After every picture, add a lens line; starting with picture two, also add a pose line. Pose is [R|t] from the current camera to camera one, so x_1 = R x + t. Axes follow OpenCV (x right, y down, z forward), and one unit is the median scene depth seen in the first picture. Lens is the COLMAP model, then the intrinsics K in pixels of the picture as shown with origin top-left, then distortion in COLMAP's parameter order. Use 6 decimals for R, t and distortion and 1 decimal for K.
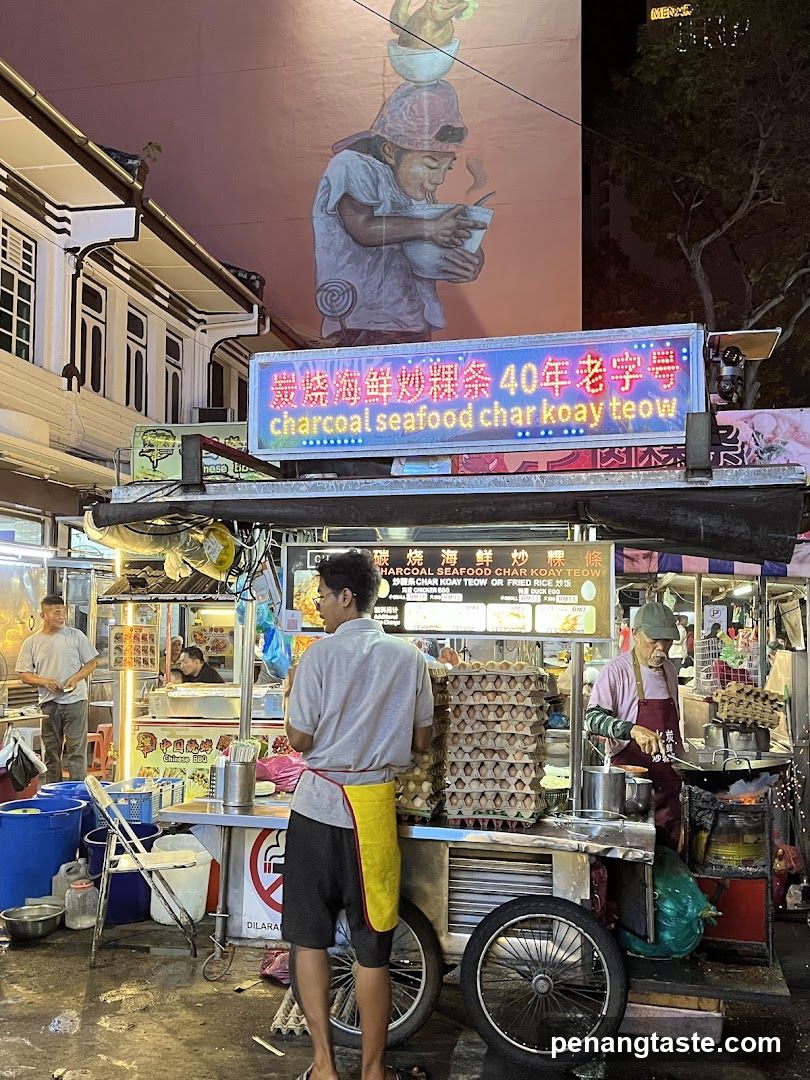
lens RADIAL K [[1108.6, 0, 406.3], [0, 1108.6, 518.7], [0, 0, 1]] dist [0.187452, -0.411430]
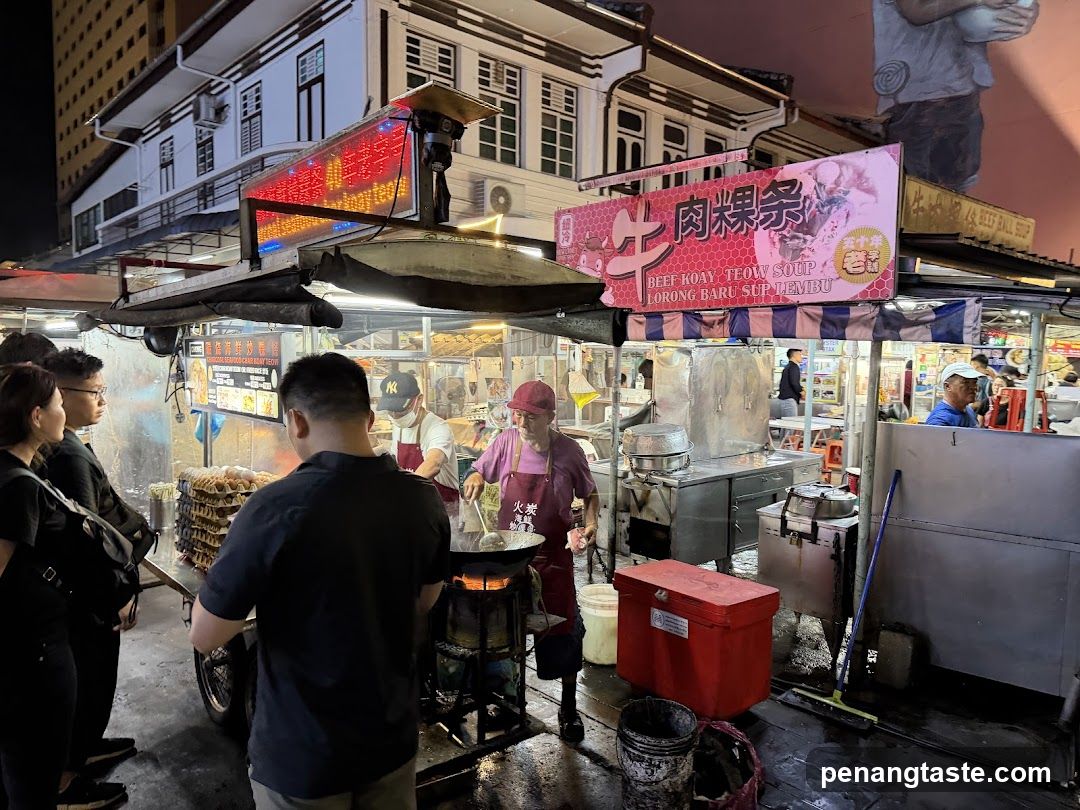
lens RADIAL K [[763.9, 0, 533.8], [0, 763.9, 419.9], [0, 0, 1]] dist [0.031445, -0.046227]
pose [[0.814142, 0.051332, -0.578393, 0.714751], [0.057802, 0.983973, 0.168688, -0.008605], [0.577782, -0.170768, 0.798127, 0.474874]]
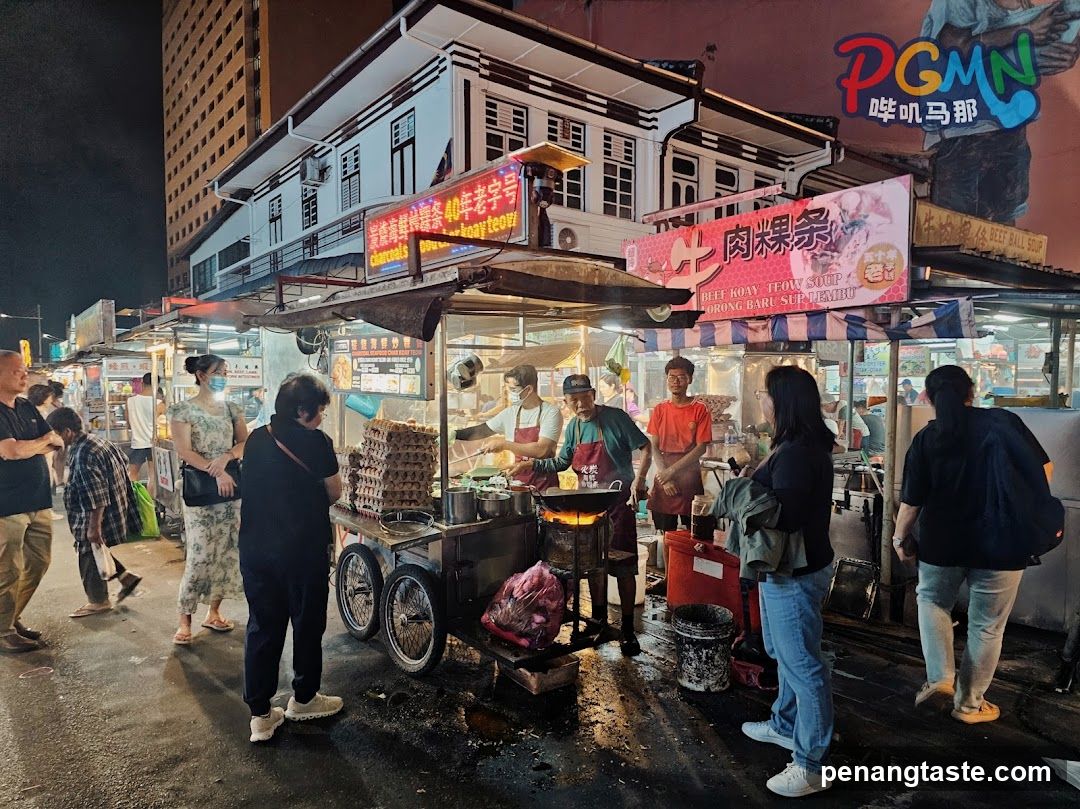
lens RADIAL K [[724.0, 0, 525.7], [0, 724.0, 422.7], [0, 0, 1]] dist [0.054256, -0.043448]
pose [[0.758003, 0.023486, -0.651828, 0.799674], [0.075135, 0.989555, 0.123028, 0.028463], [0.647909, -0.142231, 0.748321, 0.307614]]
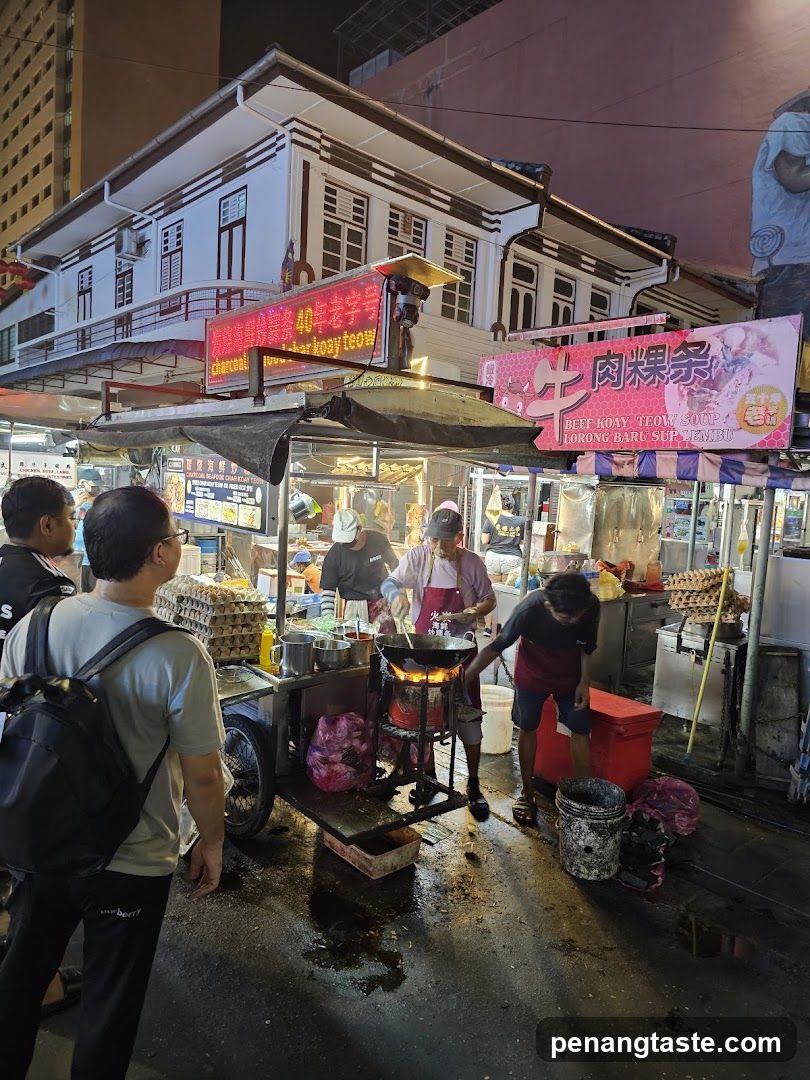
lens RADIAL K [[730.7, 0, 411.3], [0, 730.7, 542.0], [0, 0, 1]] dist [0.052664, -0.042101]
pose [[0.816428, 0.080007, -0.571877, 0.696543], [0.014012, 0.987318, 0.158132, -0.012456], [0.577277, -0.137117, 0.804954, 0.348463]]
